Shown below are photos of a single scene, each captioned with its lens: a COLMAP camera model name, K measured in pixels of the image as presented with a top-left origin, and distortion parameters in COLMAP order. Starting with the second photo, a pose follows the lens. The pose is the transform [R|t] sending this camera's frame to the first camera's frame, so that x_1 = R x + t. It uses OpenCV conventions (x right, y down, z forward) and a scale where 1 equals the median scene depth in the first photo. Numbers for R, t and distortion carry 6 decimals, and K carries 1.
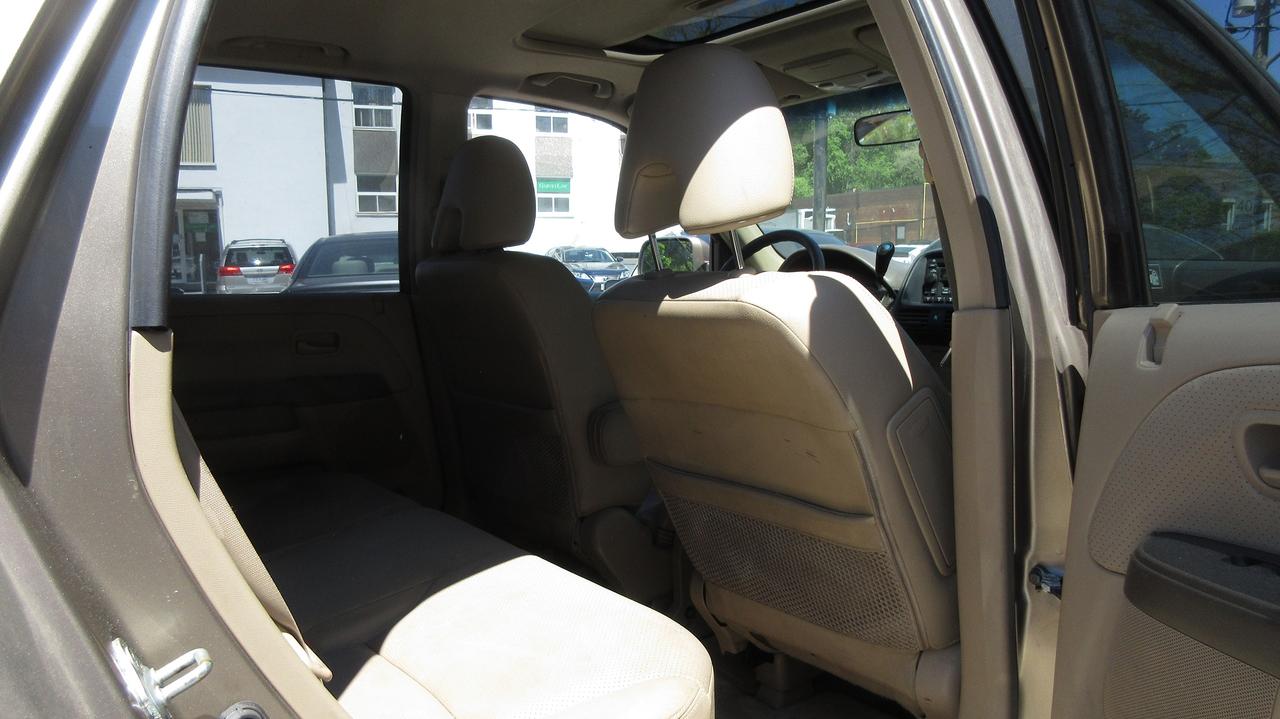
lens RADIAL K [[943.9, 0, 640.0], [0, 943.9, 359.5], [0, 0, 1]] dist [-0.018669, 0.040690]
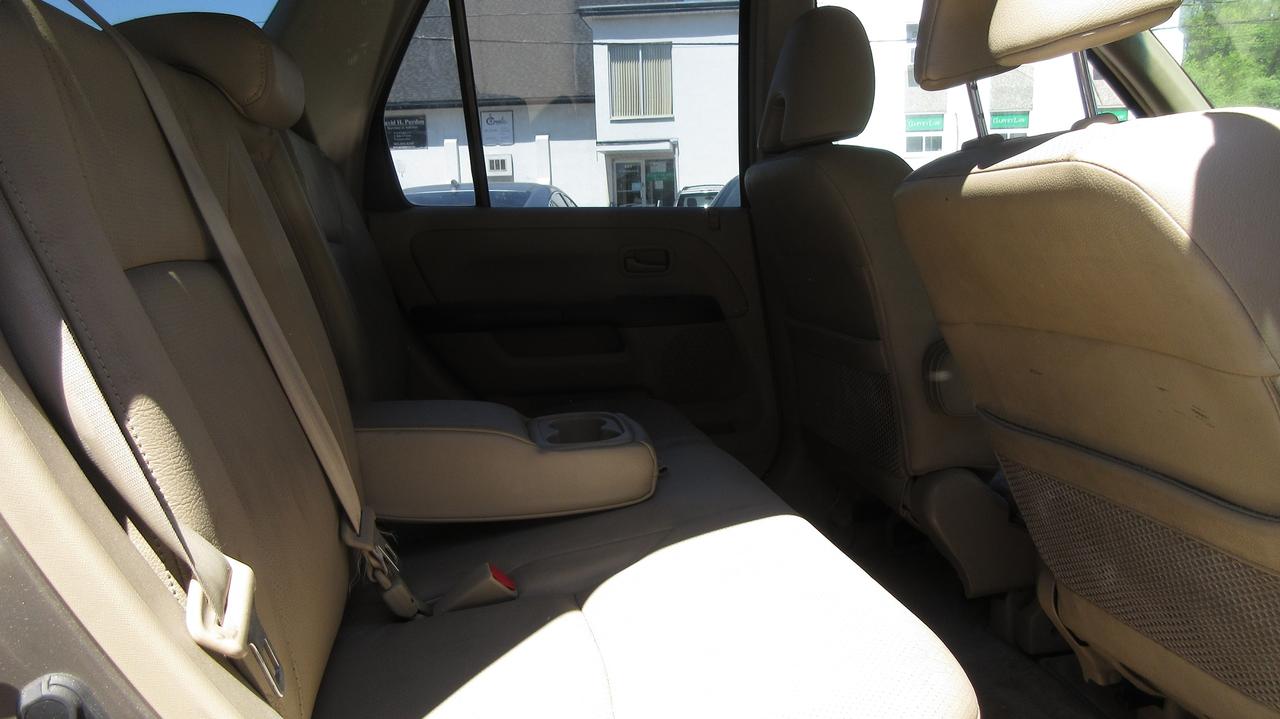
lens RADIAL K [[943.9, 0, 640.0], [0, 943.9, 359.5], [0, 0, 1]] dist [-0.018669, 0.040690]
pose [[0.893746, 0.056712, -0.444975, 0.083923], [-0.031803, 0.997491, 0.063251, 0.025155], [0.447446, -0.042379, 0.893307, 0.187439]]
